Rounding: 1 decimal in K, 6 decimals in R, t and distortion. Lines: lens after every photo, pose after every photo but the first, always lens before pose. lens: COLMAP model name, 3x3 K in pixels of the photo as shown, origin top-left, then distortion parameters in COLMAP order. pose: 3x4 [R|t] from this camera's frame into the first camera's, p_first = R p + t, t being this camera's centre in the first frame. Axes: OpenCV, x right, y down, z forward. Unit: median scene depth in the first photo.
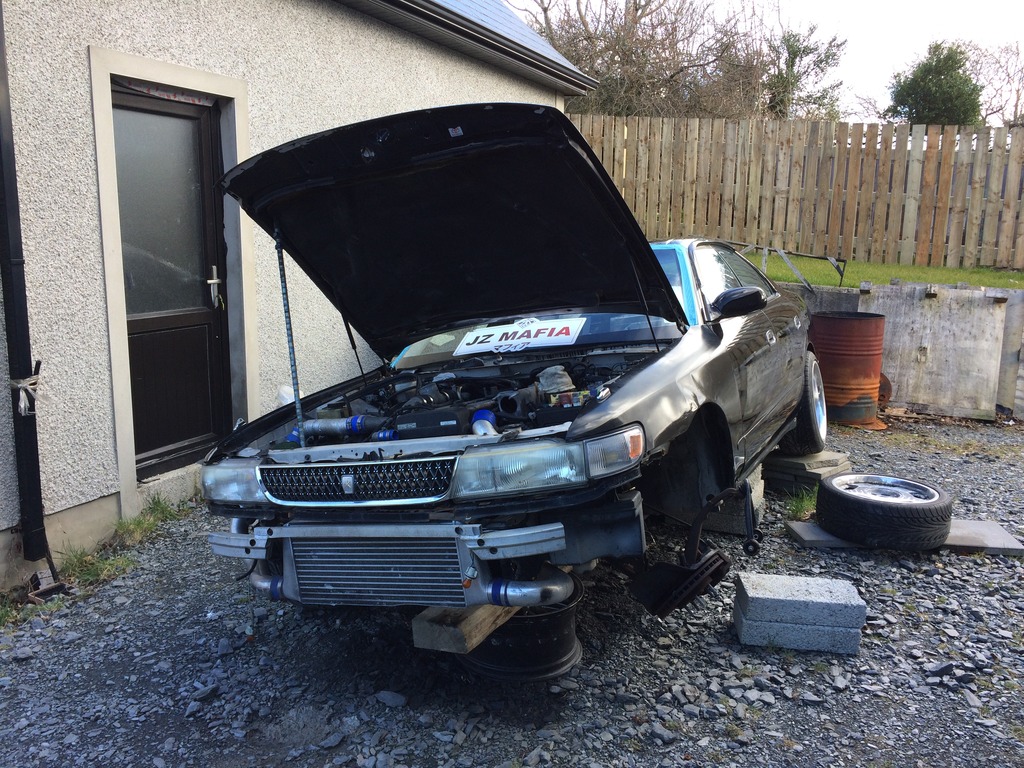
lens RADIAL K [[886.8, 0, 510.7], [0, 886.8, 377.3], [0, 0, 1]] dist [0.020716, -0.028429]
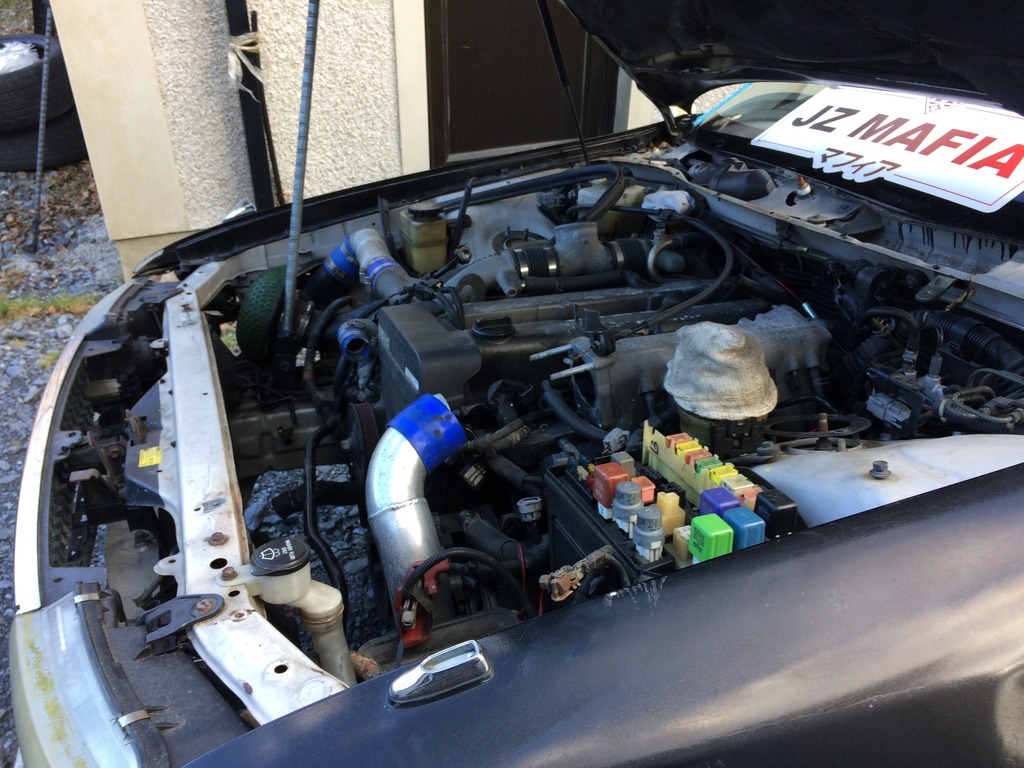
lens RADIAL K [[886.8, 0, 509.6], [0, 886.8, 381.7], [0, 0, 1]] dist [0.020716, -0.028429]
pose [[0.721062, 0.387111, -0.574643, 0.075444], [-0.126048, 0.888816, 0.440589, -0.050753], [0.681309, -0.245260, 0.689686, 0.309200]]
